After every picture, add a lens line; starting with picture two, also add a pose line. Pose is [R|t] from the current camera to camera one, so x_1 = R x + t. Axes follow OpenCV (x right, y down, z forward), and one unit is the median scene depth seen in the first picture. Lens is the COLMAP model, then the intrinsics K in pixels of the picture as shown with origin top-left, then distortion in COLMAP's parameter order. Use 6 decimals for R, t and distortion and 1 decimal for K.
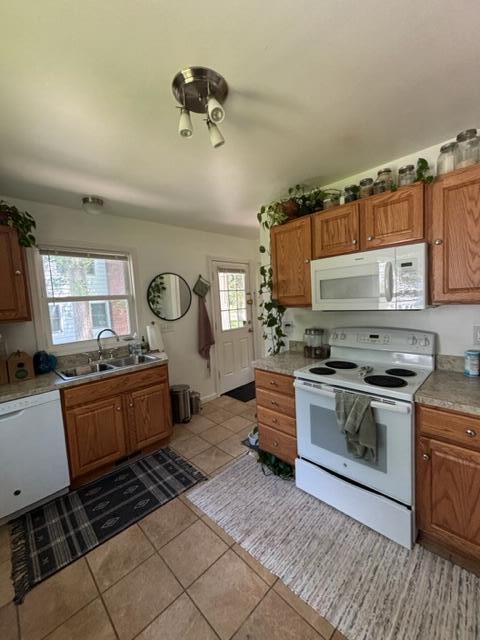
lens RADIAL K [[257.7, 0, 241.0], [0, 257.7, 319.7], [0, 0, 1]] dist [-0.003781, -0.000039]
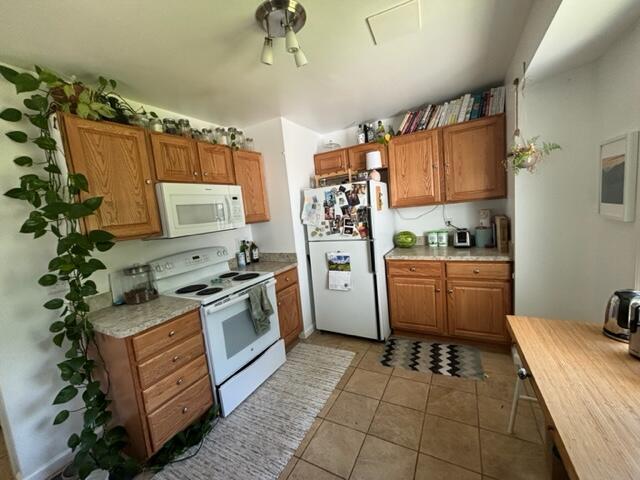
lens RADIAL K [[257.7, 0, 321.0], [0, 257.7, 238.6], [0, 0, 1]] dist [-0.003781, -0.000039]
pose [[-0.282232, -0.031973, 0.958813, -0.831599], [0.184380, 0.979004, 0.086920, -0.017288], [-0.941461, 0.201317, -0.270411, 0.851116]]
